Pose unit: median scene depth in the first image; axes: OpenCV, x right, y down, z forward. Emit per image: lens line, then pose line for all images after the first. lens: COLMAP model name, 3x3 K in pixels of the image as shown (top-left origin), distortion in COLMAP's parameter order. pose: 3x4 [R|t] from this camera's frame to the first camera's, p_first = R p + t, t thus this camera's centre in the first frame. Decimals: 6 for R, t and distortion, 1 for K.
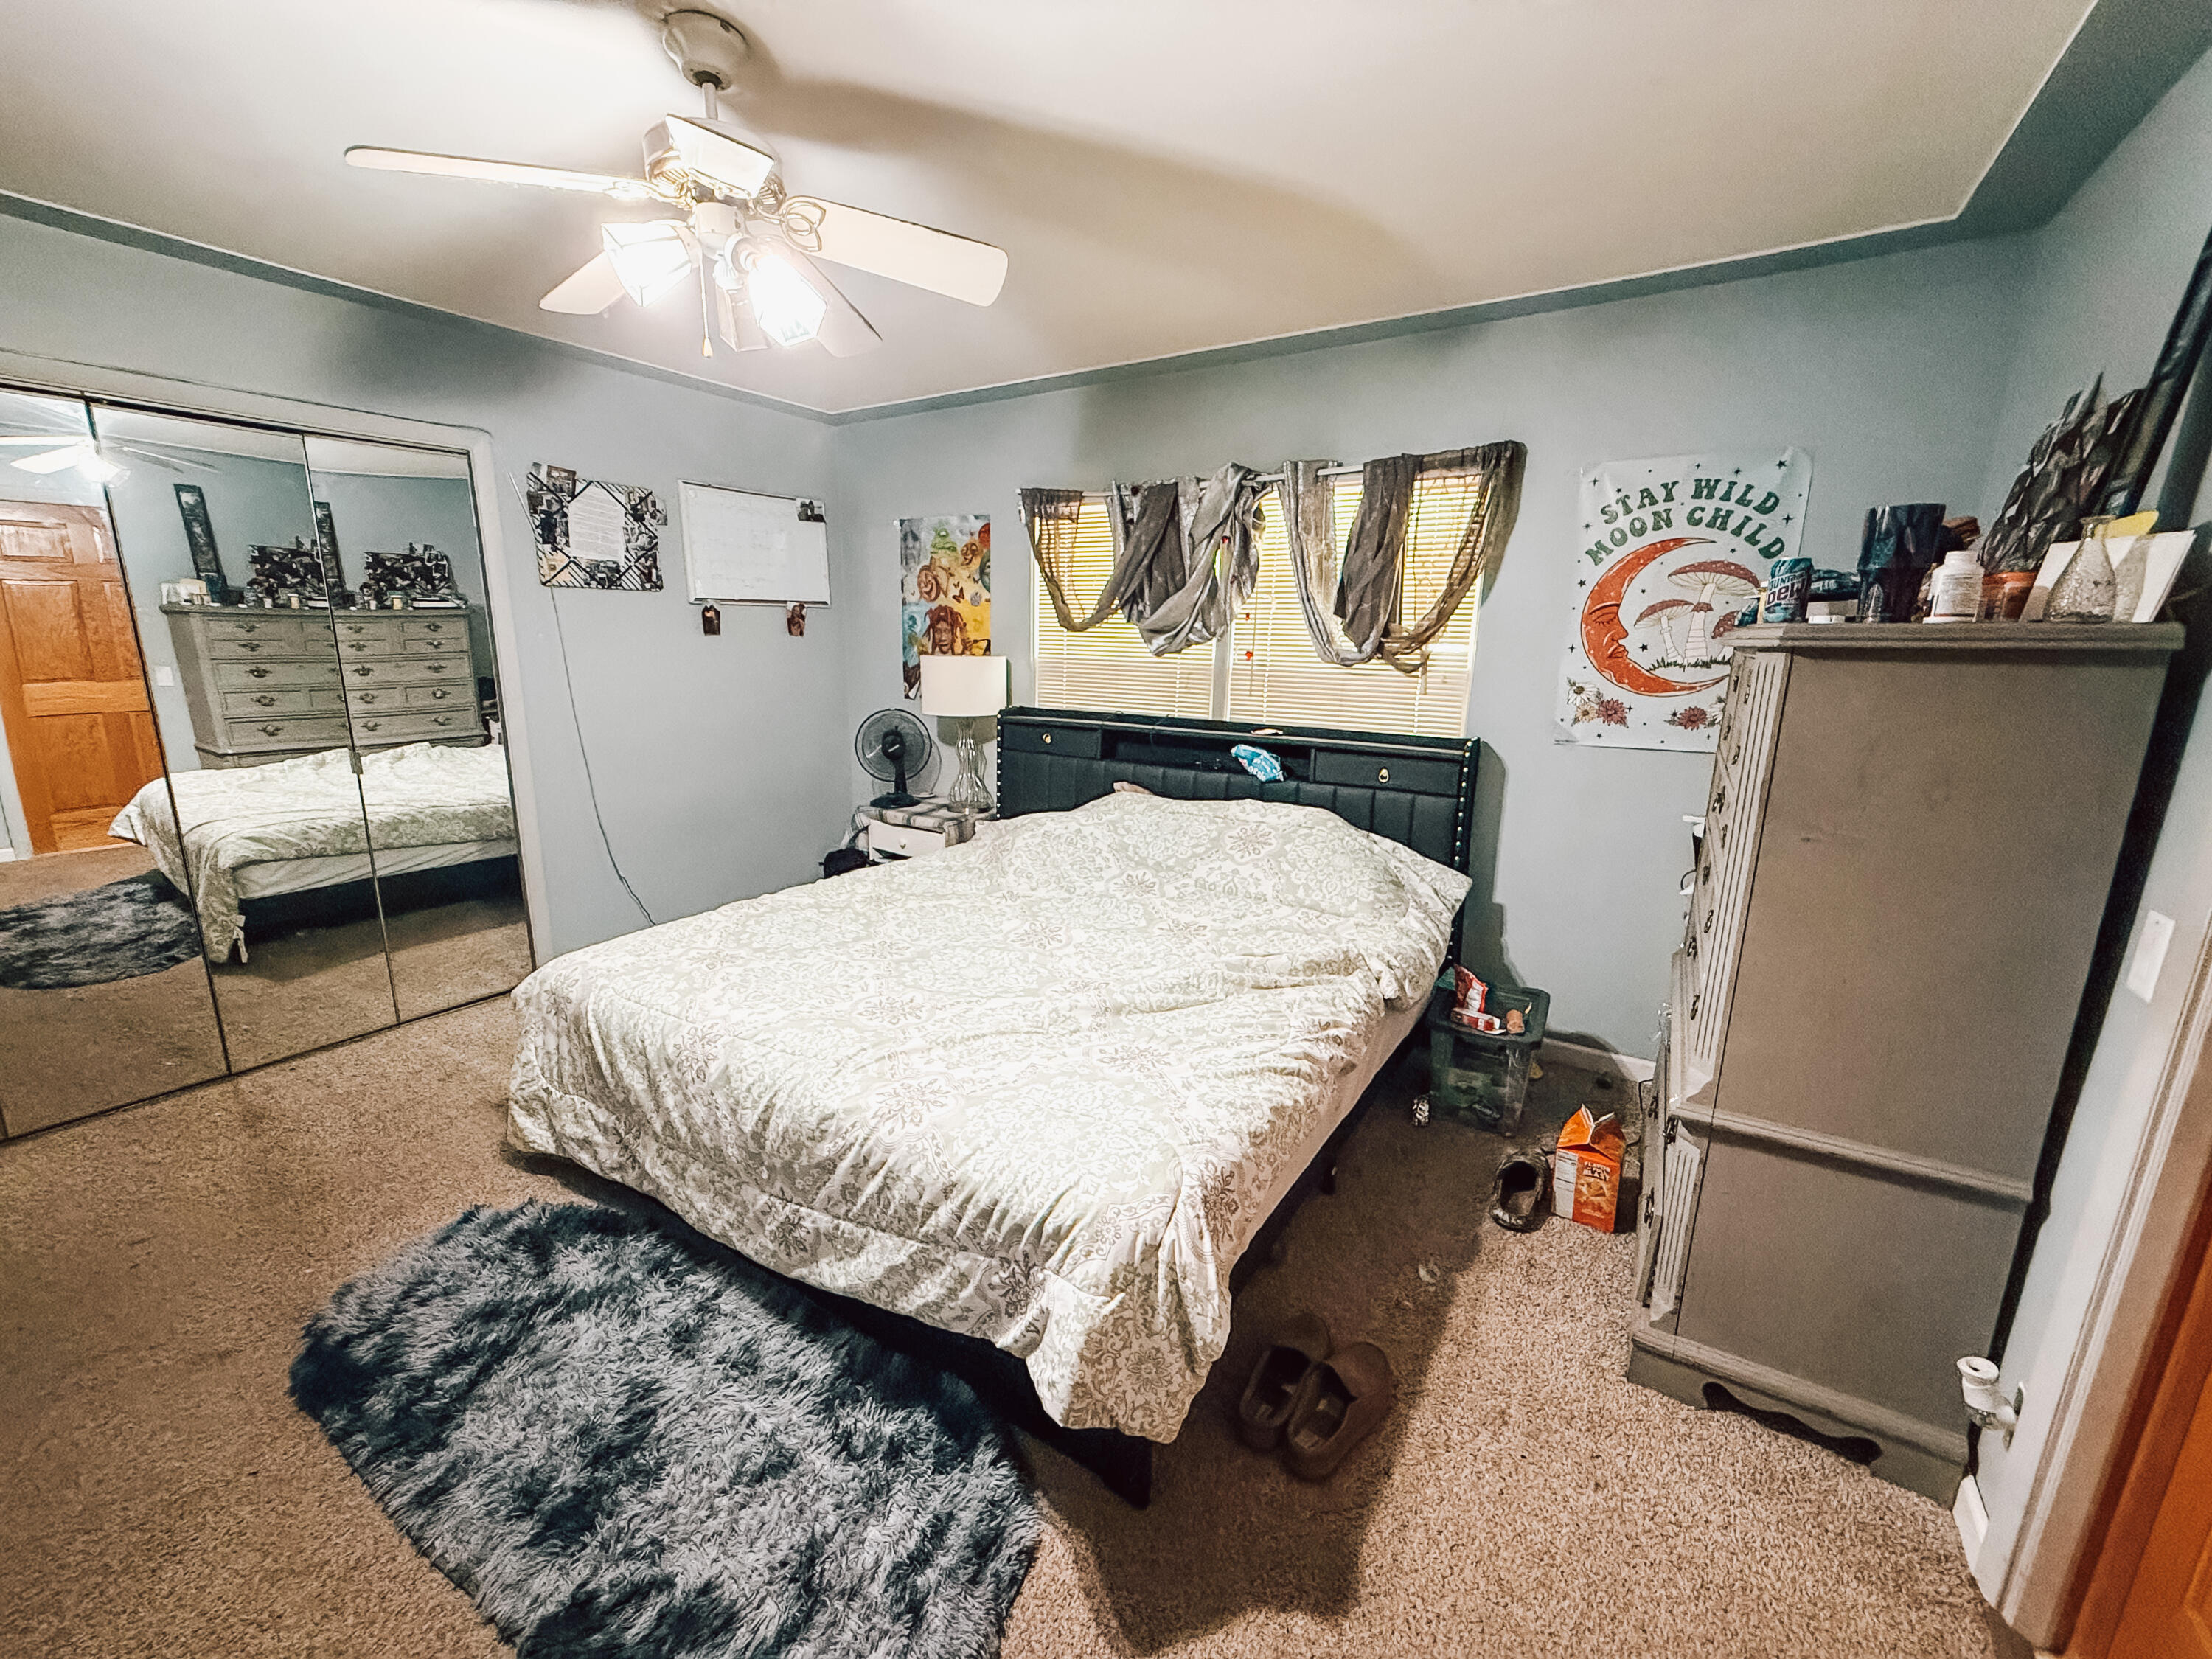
lens RADIAL K [[881.2, 0, 1098.9], [0, 881.2, 827.8], [0, 0, 1]] dist [0.001147, 0.000480]
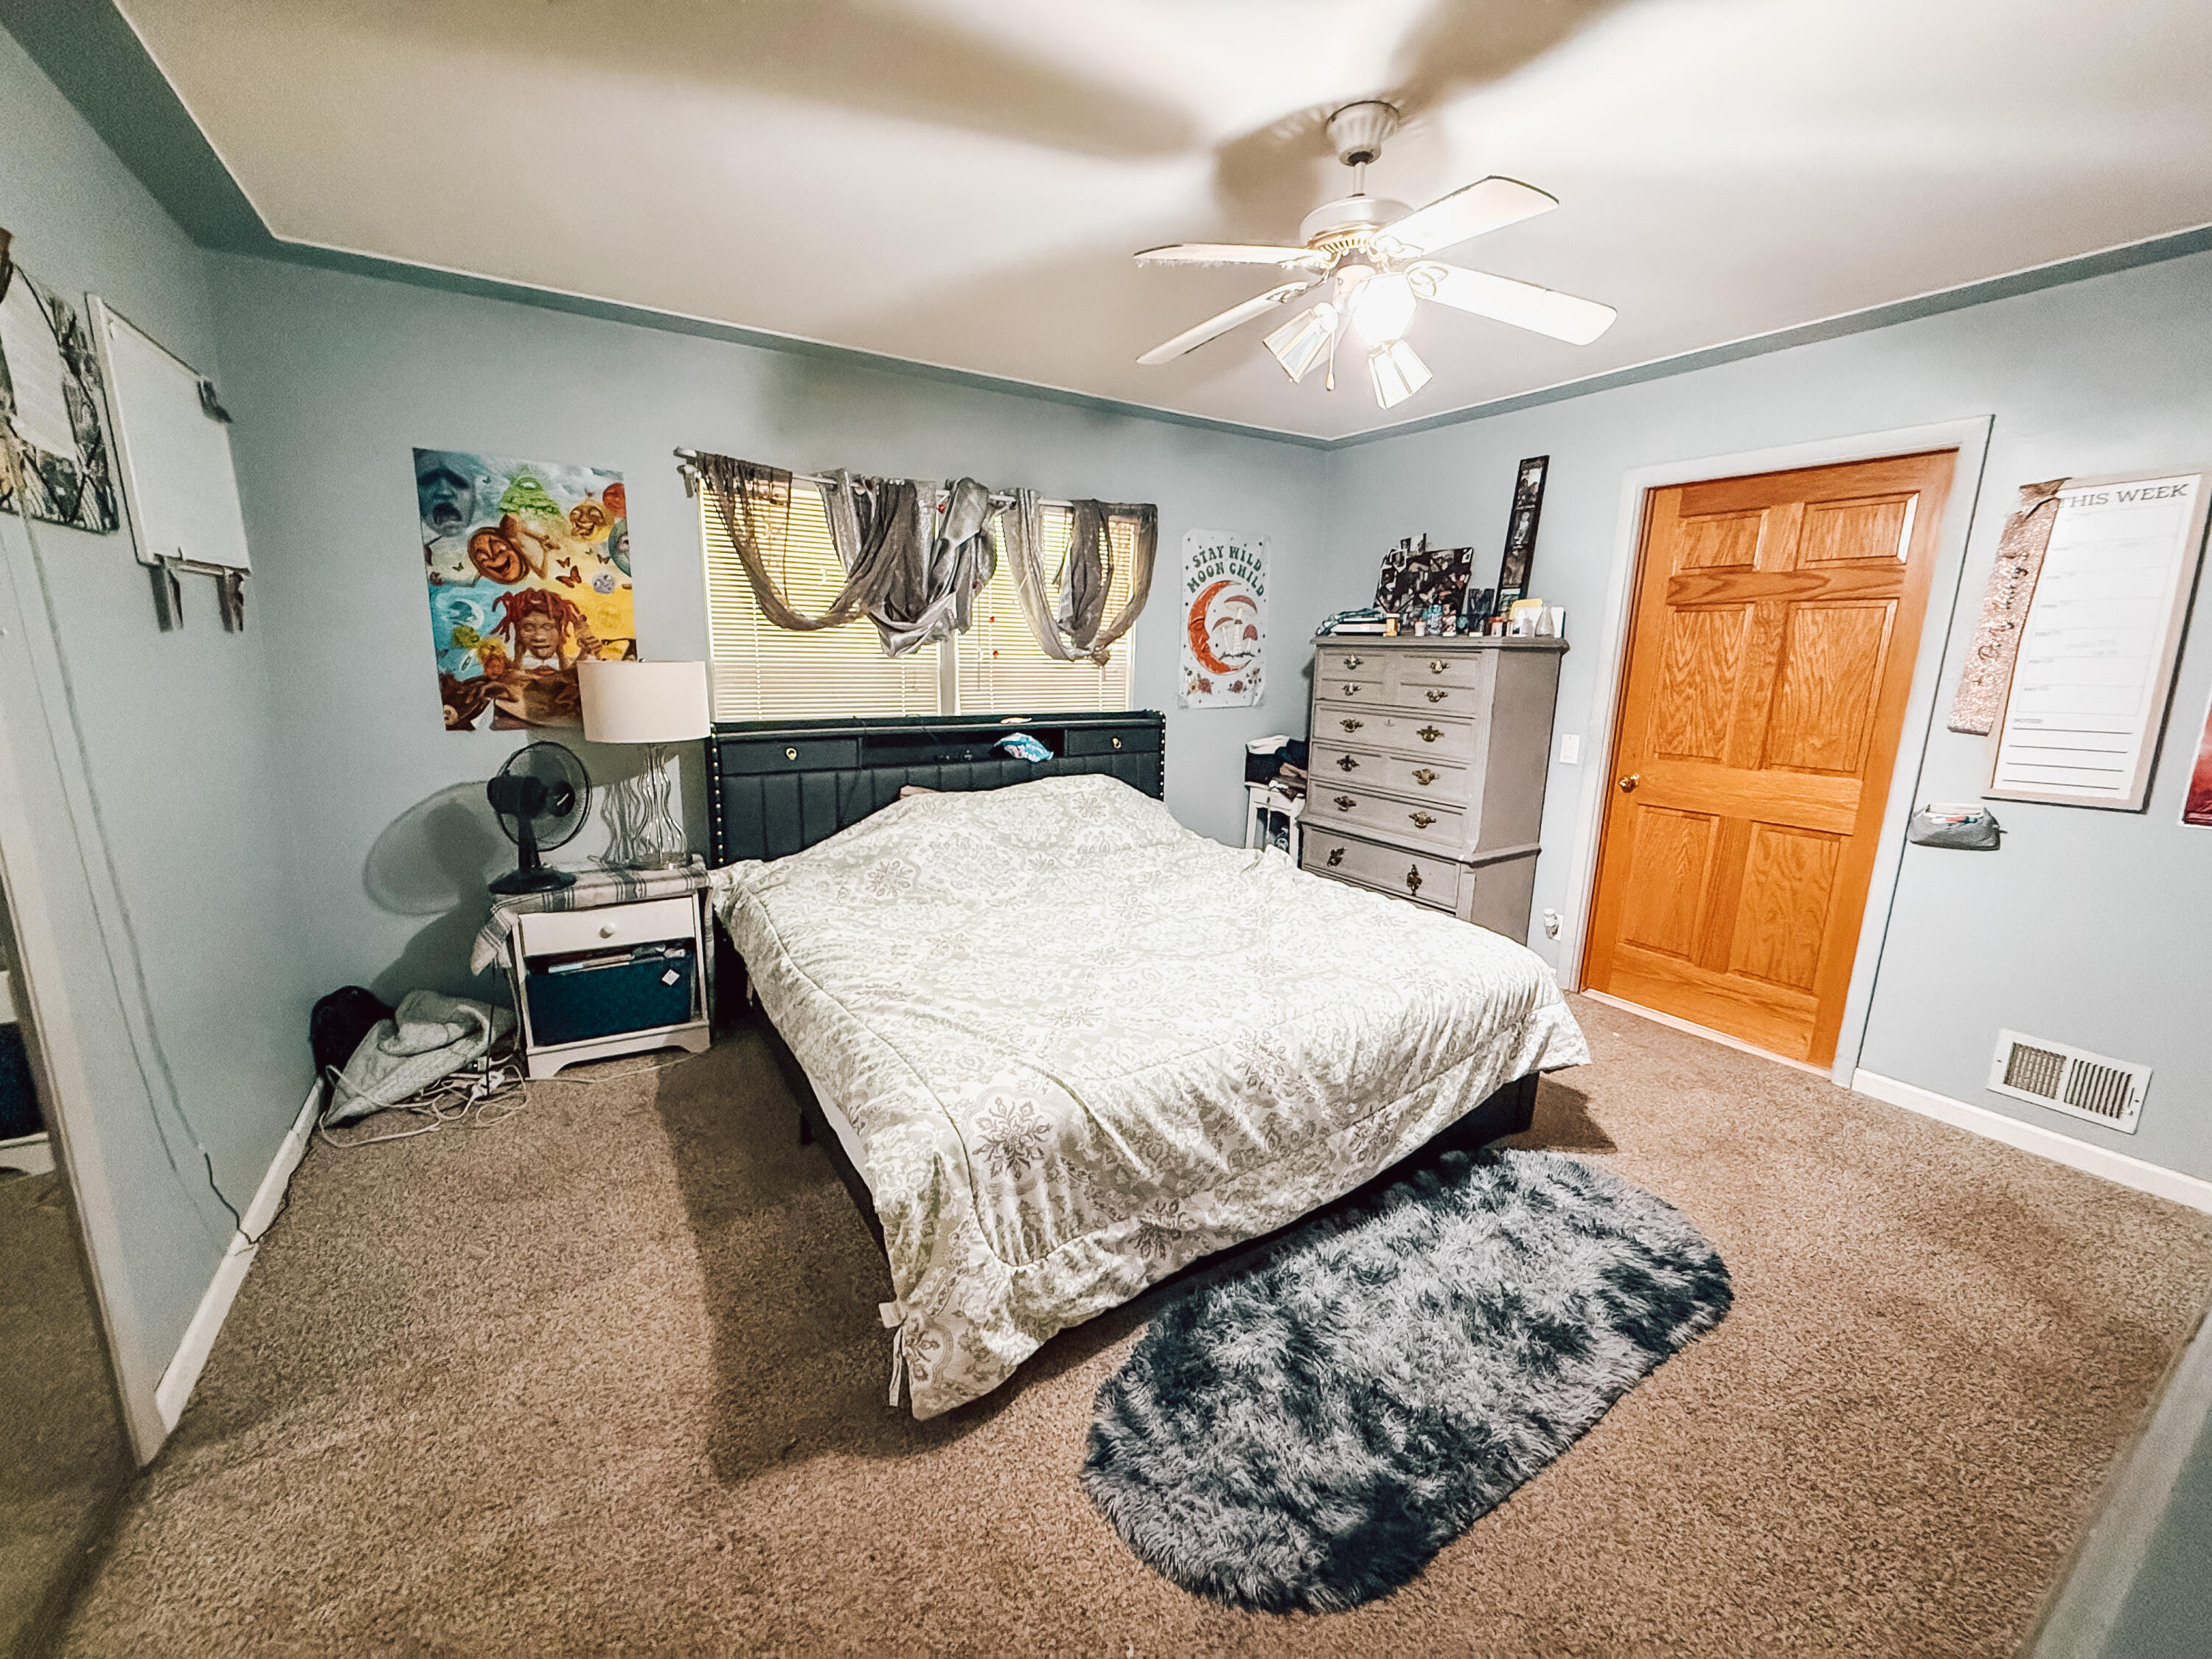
lens RADIAL K [[881.2, 0, 1098.9], [0, 881.2, 827.8], [0, 0, 1]] dist [0.001147, 0.000480]
pose [[0.428443, -0.189392, 0.883497, -0.918705], [0.184406, 0.975534, 0.119696, -0.102722], [-0.884551, 0.111640, 0.452886, 0.456620]]
